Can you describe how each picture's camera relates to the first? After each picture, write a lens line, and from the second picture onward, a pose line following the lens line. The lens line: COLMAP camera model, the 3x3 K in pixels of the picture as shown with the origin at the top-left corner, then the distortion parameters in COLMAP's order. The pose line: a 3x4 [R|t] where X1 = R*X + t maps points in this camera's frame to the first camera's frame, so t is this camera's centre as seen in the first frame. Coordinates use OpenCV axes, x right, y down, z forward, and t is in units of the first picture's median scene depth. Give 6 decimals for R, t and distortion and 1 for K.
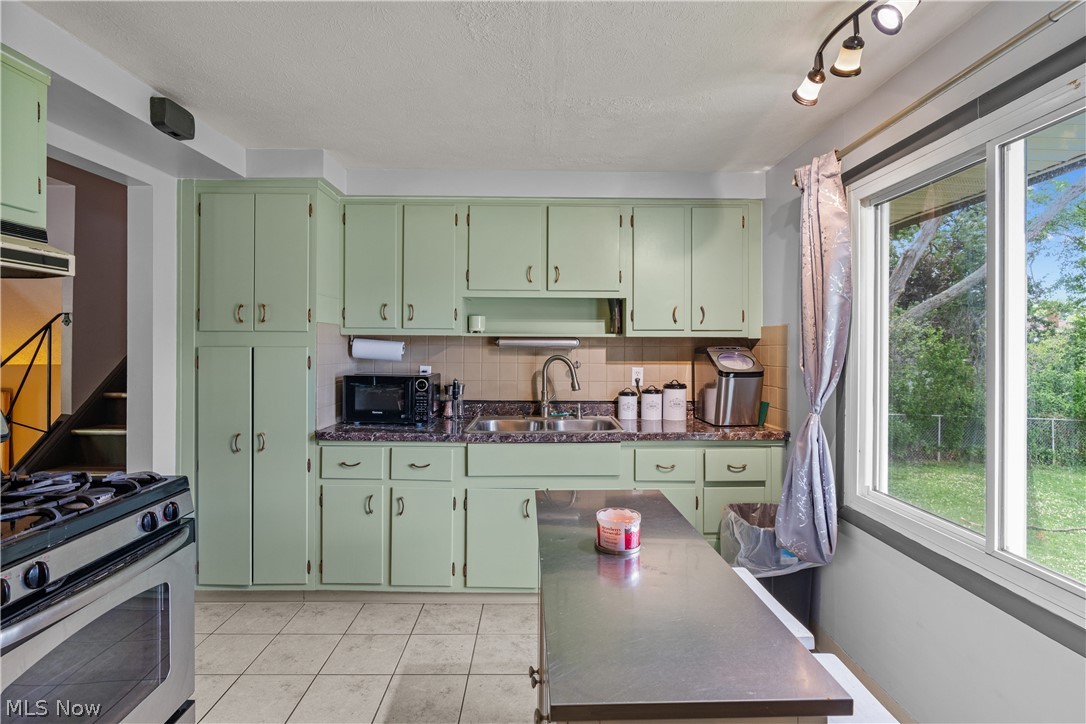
lens RADIAL K [[487.7, 0, 543.2], [0, 487.7, 353.5], [0, 0, 1]] dist [-0.006273, 0.000975]
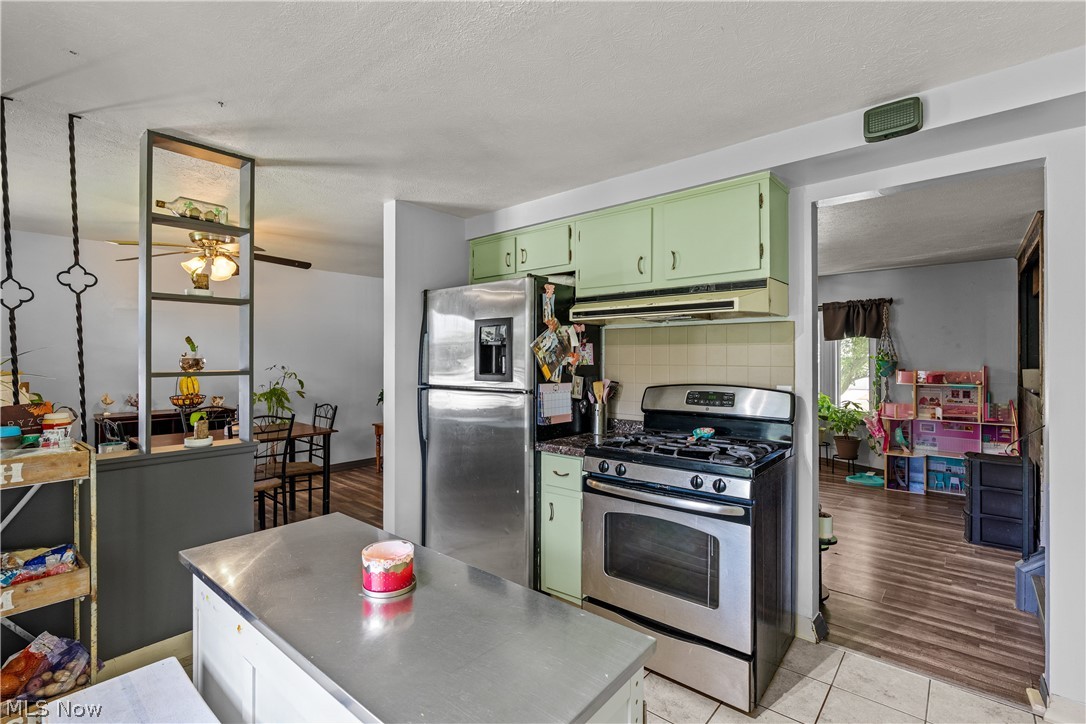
lens RADIAL K [[500.8, 0, 543.0], [0, 500.8, 362.0], [0, 0, 1]] dist [-0.000180, 0.000409]
pose [[-0.658118, -0.001444, -0.752913, 0.574249], [-0.004679, 0.999987, 0.002171, -0.006022], [0.752900, 0.004952, -0.658116, 1.581845]]
